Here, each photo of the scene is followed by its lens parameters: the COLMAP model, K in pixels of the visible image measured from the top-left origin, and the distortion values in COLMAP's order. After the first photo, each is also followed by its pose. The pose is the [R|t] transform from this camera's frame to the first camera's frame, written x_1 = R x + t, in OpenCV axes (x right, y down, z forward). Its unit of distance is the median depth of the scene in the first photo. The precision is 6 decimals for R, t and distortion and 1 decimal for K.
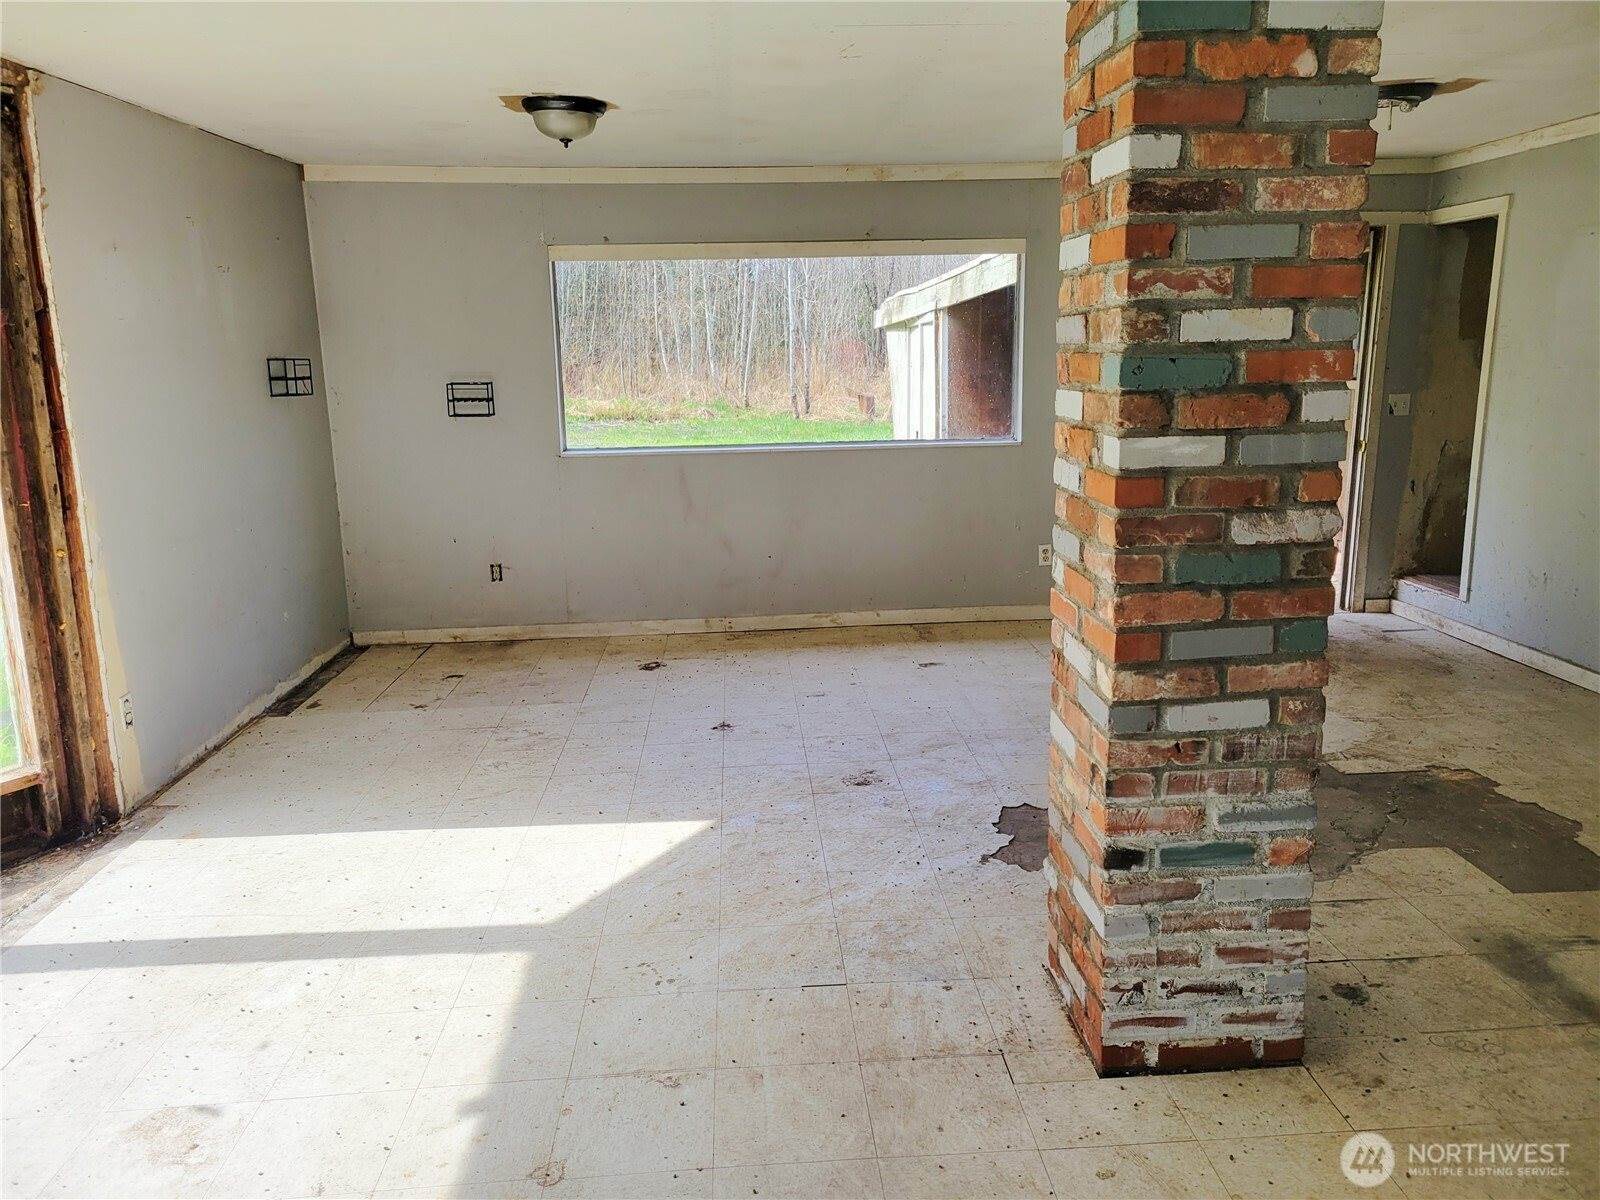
lens RADIAL K [[1258.6, 0, 800.0], [0, 1258.6, 600.0], [0, 0, 1]] dist [0.082149, -0.060388]
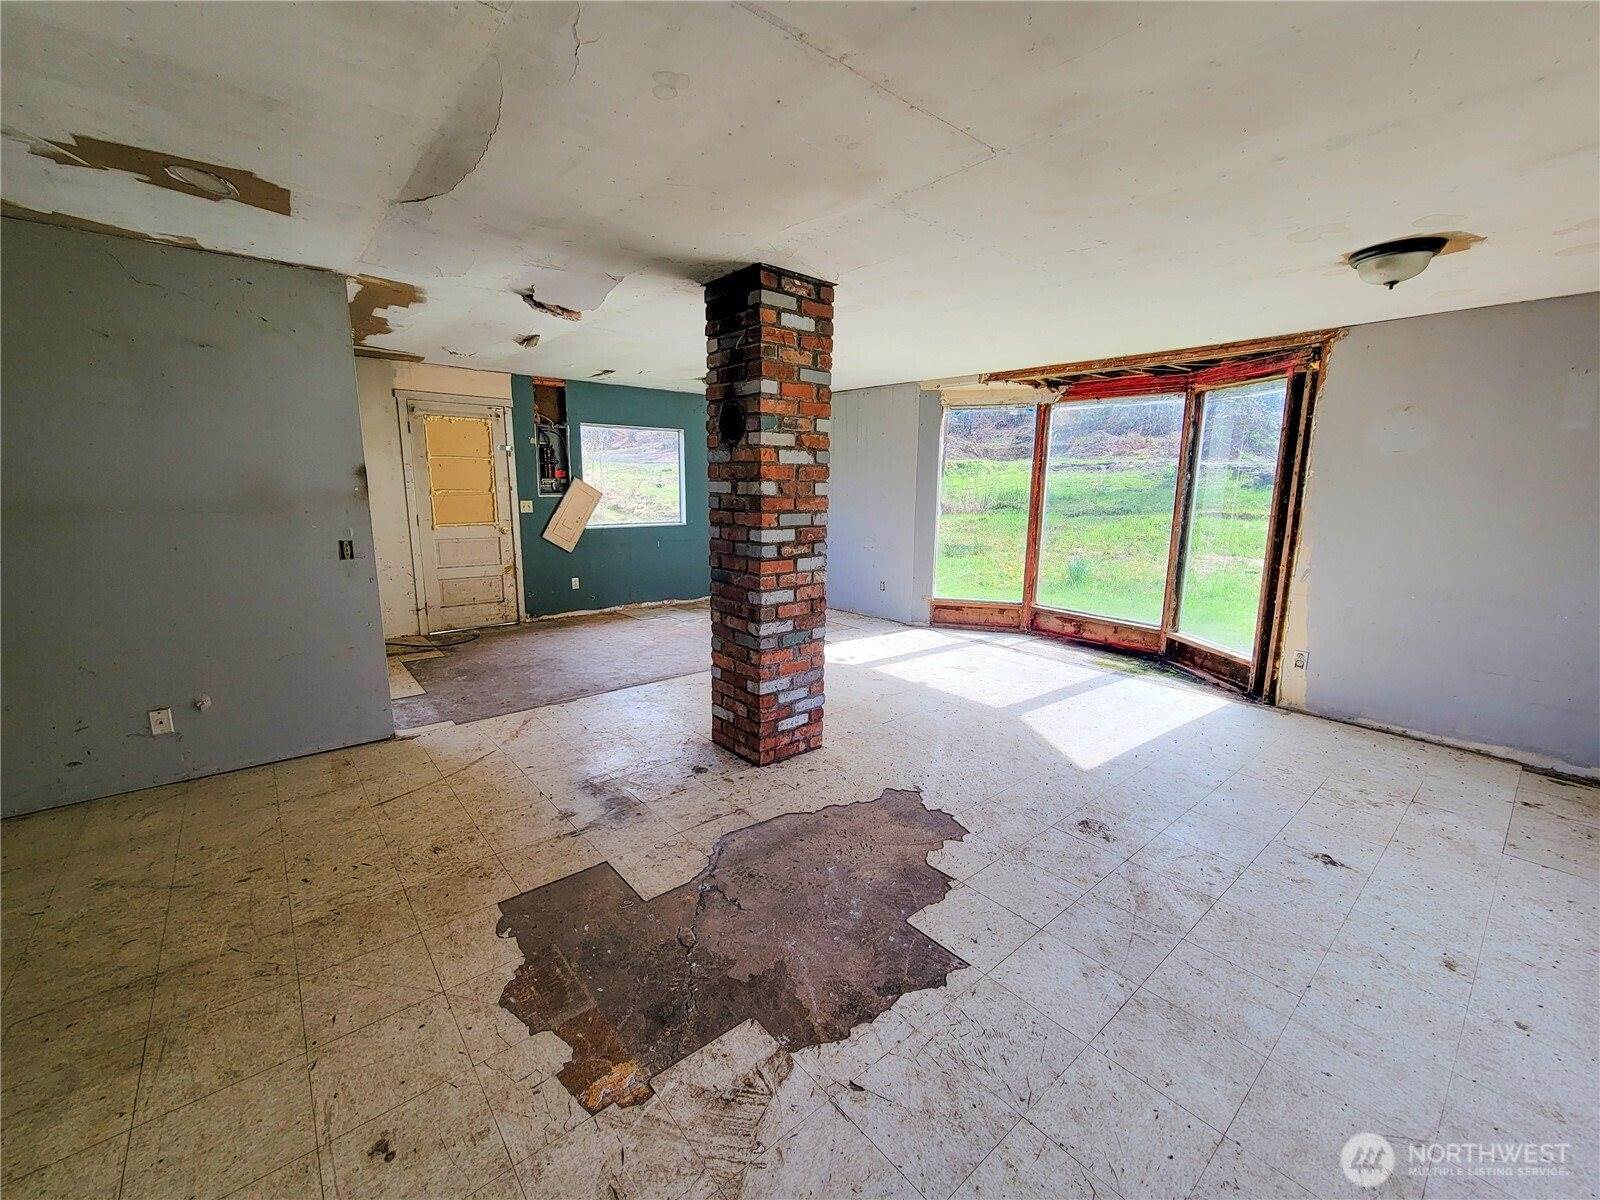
lens RADIAL K [[649.4, 0, 800.0], [0, 649.4, 600.0], [0, 0, 1]] dist [-0.000861, -0.000137]
pose [[-0.811451, 0.114255, -0.573143, 0.653785], [-0.117103, 0.929027, 0.350993, -0.260656], [0.572568, 0.351931, -0.740480, 1.332525]]
